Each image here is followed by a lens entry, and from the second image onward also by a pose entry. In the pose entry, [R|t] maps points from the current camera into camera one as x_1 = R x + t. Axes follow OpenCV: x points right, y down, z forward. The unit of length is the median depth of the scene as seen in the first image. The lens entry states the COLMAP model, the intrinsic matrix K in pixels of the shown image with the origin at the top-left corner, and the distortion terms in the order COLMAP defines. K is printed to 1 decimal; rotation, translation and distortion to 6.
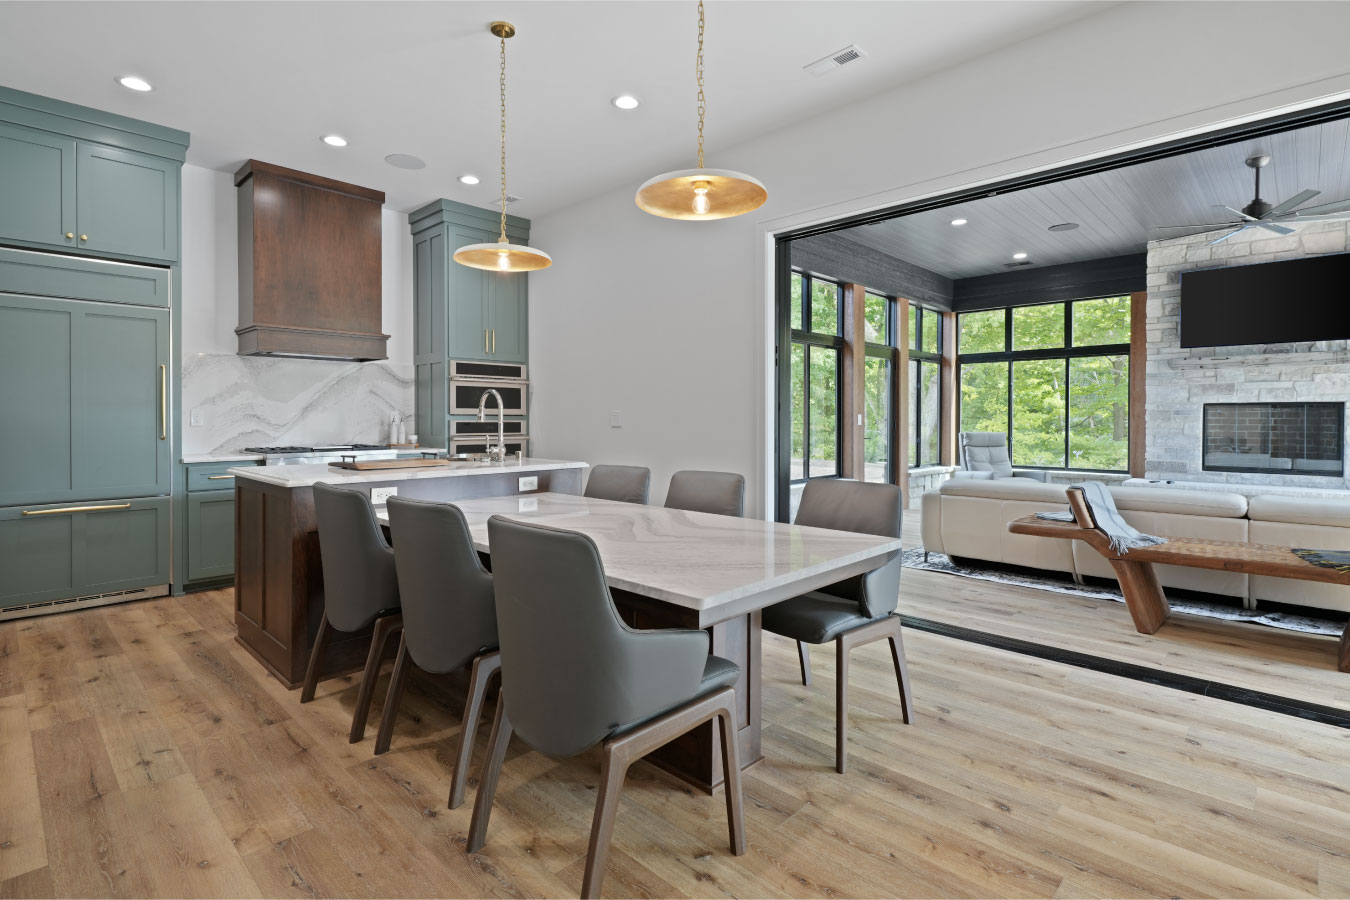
lens RADIAL K [[654.4, 0, 673.7], [0, 654.4, 419.3], [0, 0, 1]] dist [0.001825, -0.000214]
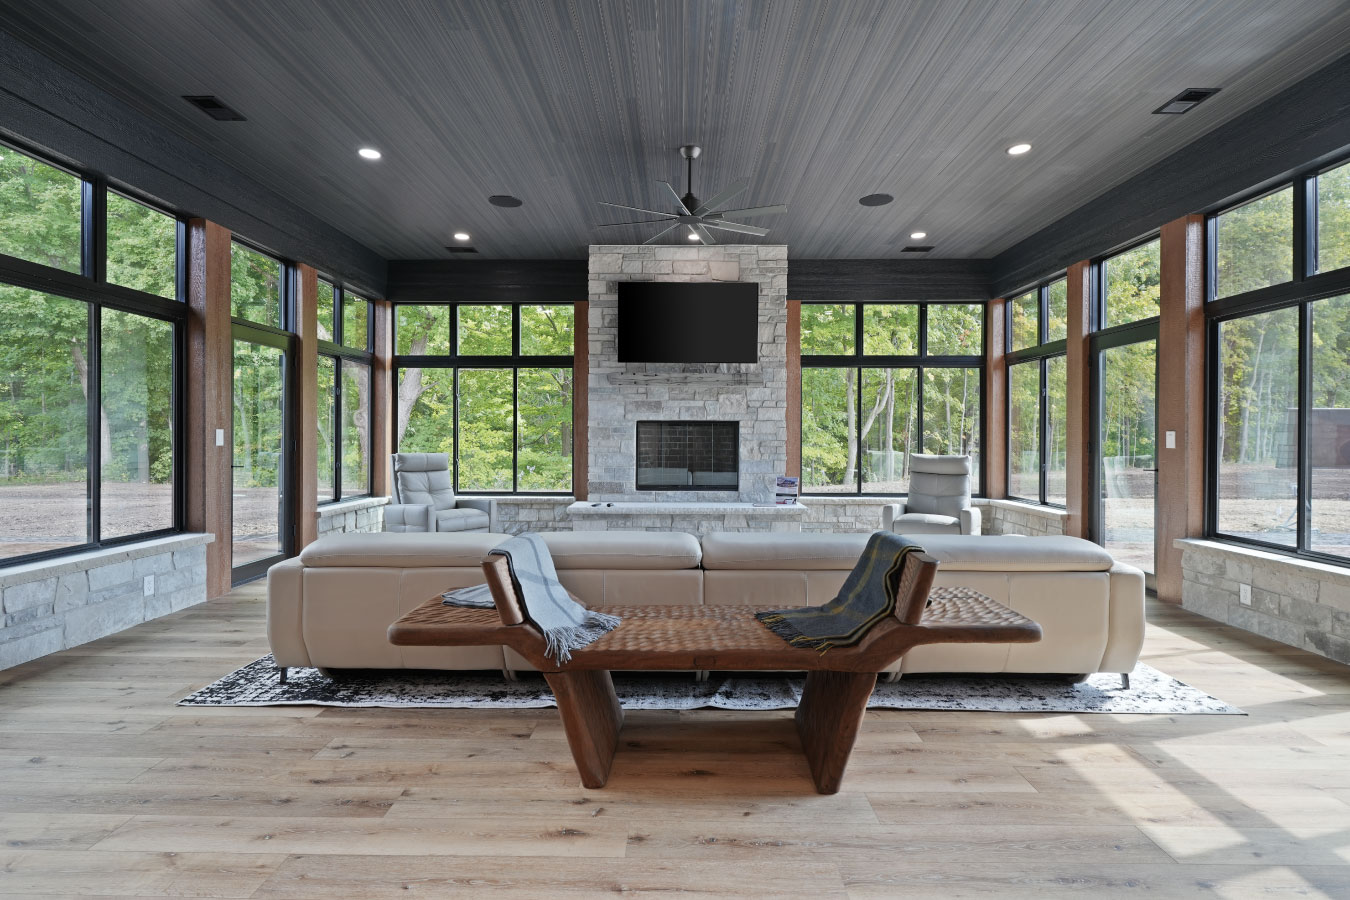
lens RADIAL K [[649.9, 0, 672.6], [0, 649.9, 451.1], [0, 0, 1]] dist [0.006362, -0.000195]
pose [[0.725891, -0.014600, 0.687655, 0.208065], [-0.000556, 0.999762, 0.021814, -0.000384], [-0.687810, -0.016217, 0.725710, 0.297611]]
